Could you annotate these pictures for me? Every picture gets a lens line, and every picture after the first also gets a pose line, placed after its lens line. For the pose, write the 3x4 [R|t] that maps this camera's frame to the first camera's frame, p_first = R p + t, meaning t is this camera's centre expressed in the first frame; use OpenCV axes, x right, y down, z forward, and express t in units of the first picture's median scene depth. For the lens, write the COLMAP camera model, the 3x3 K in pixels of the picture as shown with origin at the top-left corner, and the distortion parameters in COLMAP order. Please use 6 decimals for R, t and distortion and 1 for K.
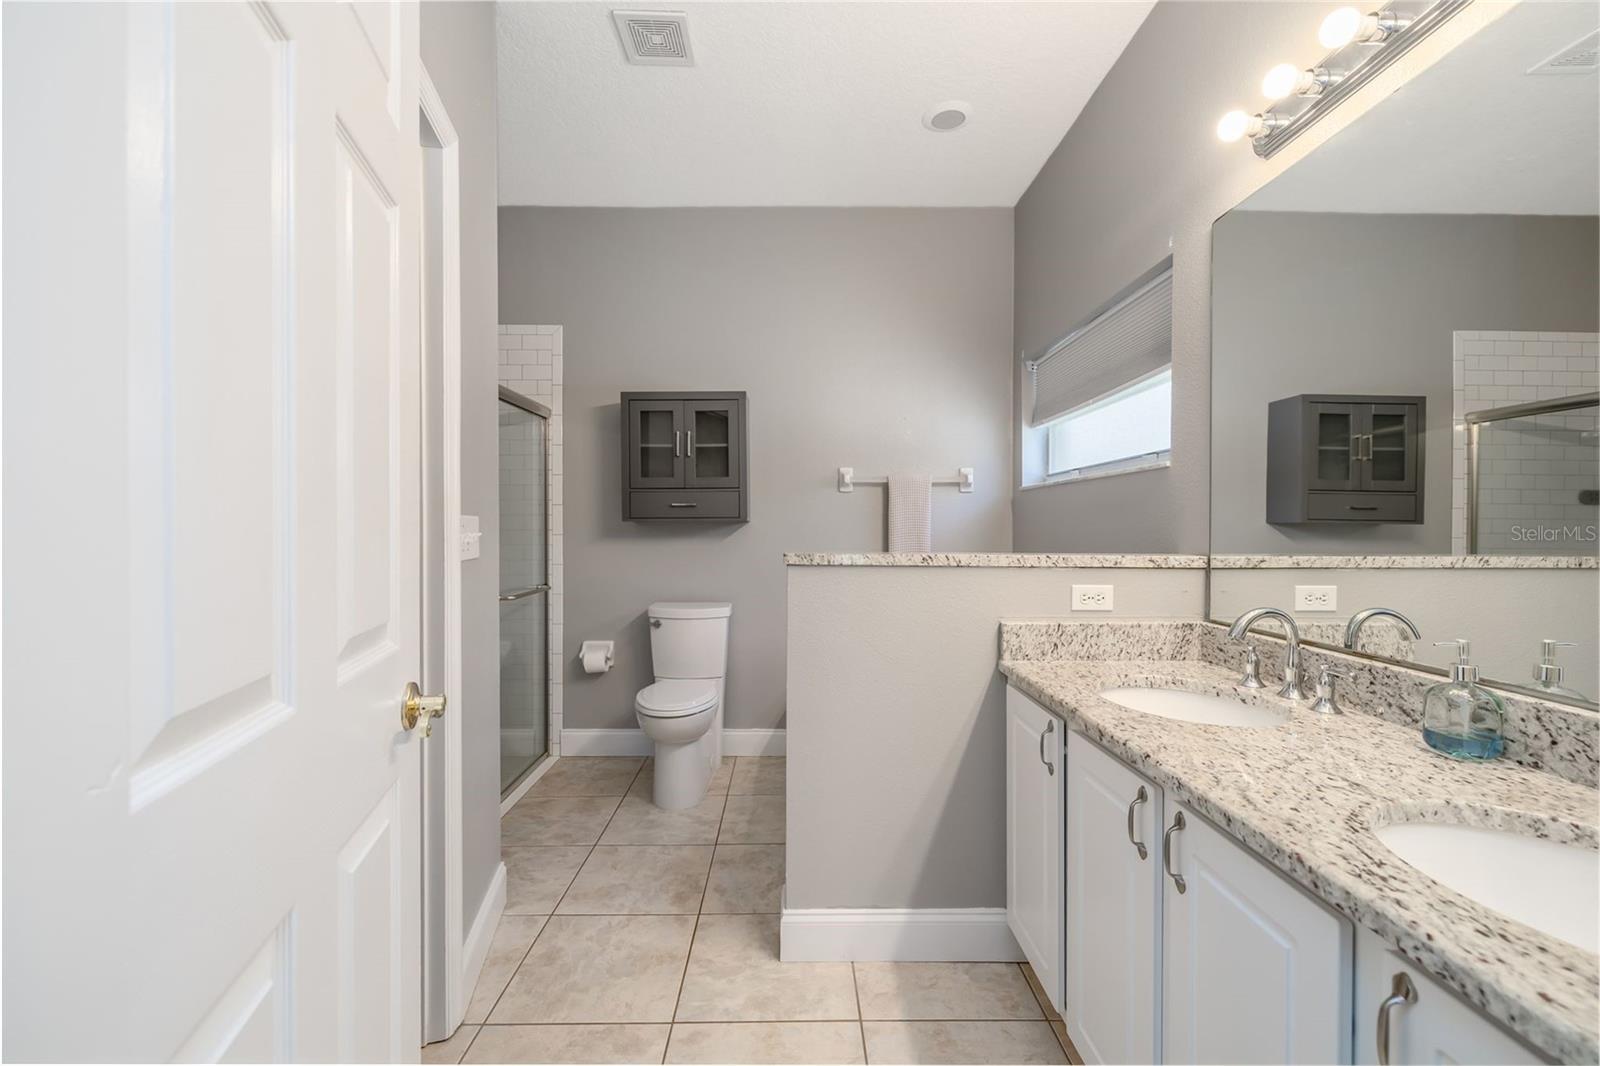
lens RADIAL K [[674.9, 0, 804.9], [0, 674.9, 526.9], [0, 0, 1]] dist [0.002089, 0.001702]
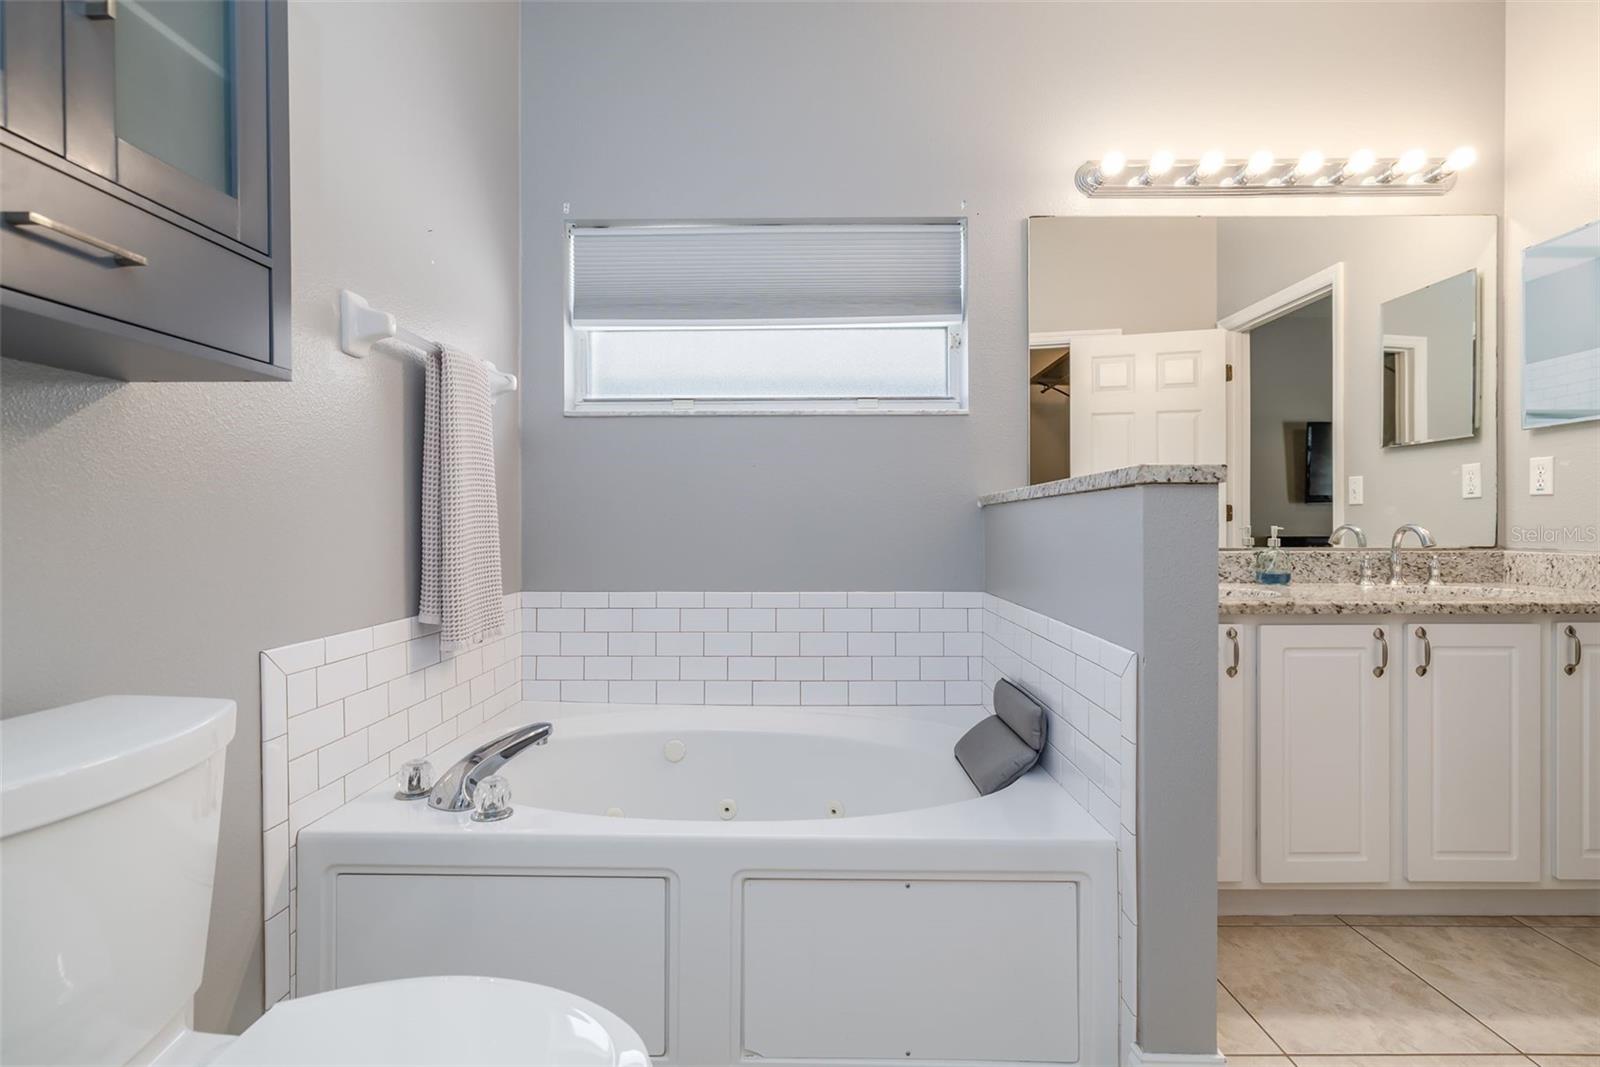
lens RADIAL K [[739.9, 0, 802.4], [0, 739.9, 535.2], [0, 0, 1]] dist [0.003234, -0.000071]
pose [[0.021535, -0.013793, 0.999673, -1.292744], [0.006704, 0.999884, 0.013651, 0.171819], [-0.999746, 0.006408, 0.021625, 2.524742]]
